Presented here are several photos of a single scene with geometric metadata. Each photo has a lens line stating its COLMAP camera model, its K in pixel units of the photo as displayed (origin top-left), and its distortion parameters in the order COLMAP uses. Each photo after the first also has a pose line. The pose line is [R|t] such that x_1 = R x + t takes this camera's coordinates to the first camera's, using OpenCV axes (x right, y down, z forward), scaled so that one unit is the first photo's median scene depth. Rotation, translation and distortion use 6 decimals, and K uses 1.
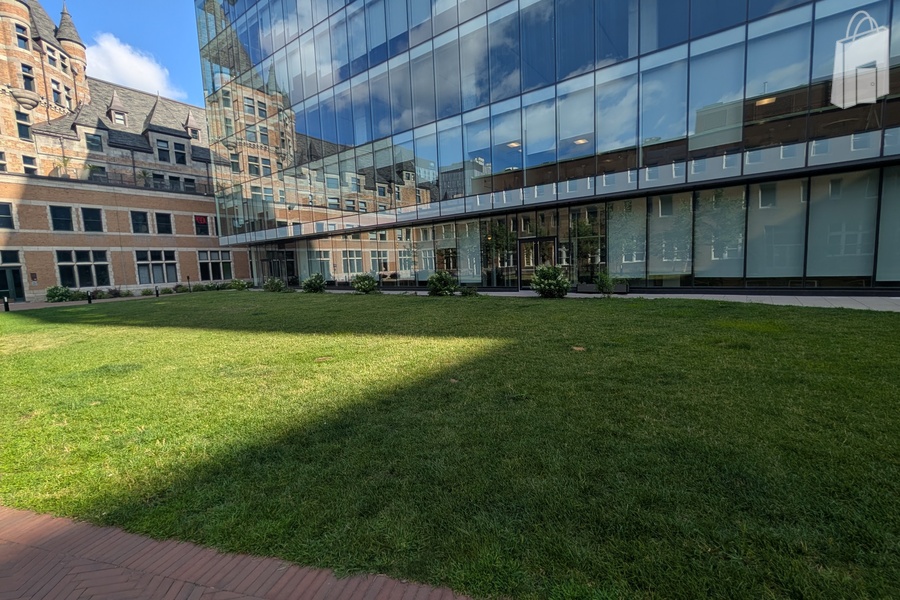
lens RADIAL K [[387.7, 0, 450.9], [0, 387.7, 304.7], [0, 0, 1]] dist [0.000255, 0.000127]
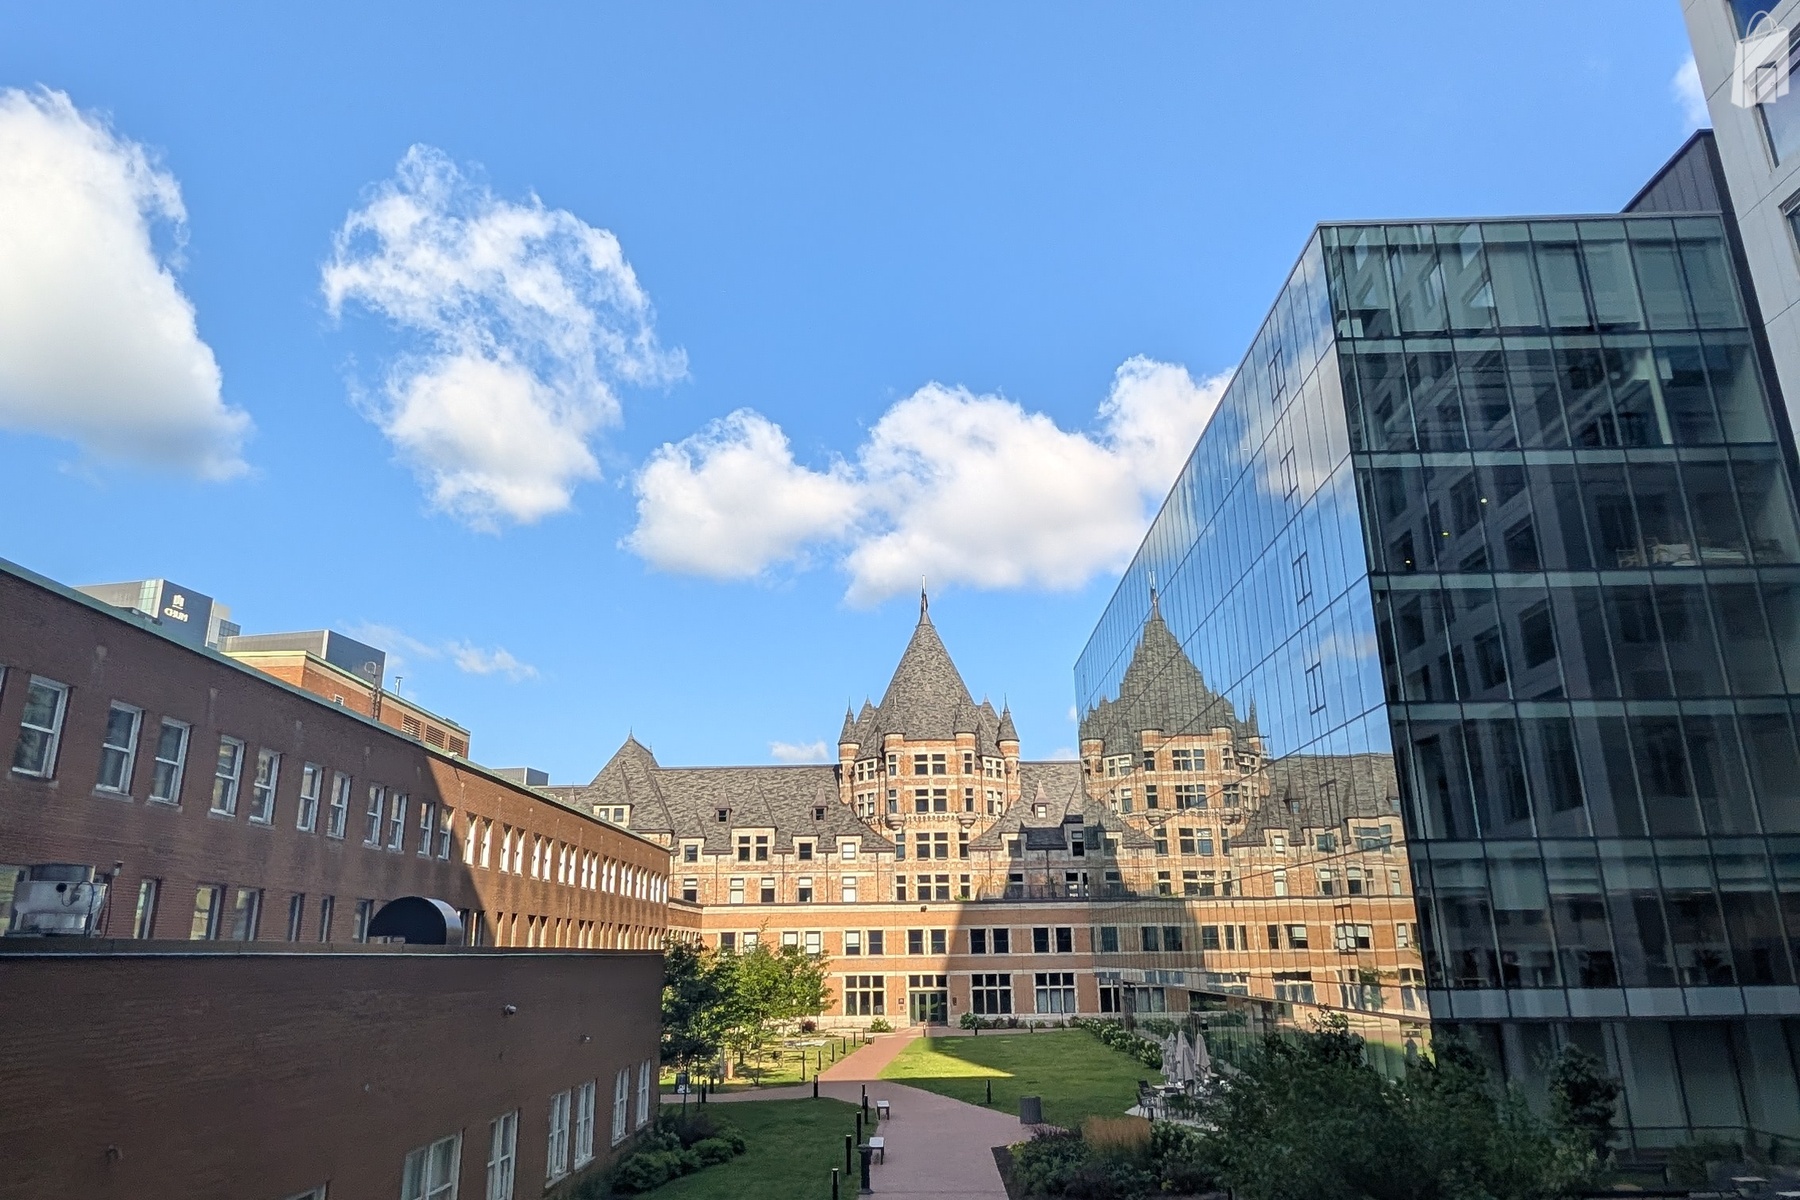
lens RADIAL K [[1172.0, 0, 889.2], [0, 1172.0, 597.9], [0, 0, 1]] dist [0.006120, 0.000421]
pose [[0.574226, -0.205594, -0.792462, 1.457198], [-0.095975, 0.944376, -0.314551, -0.083275], [0.813052, 0.256680, 0.522554, -1.006422]]
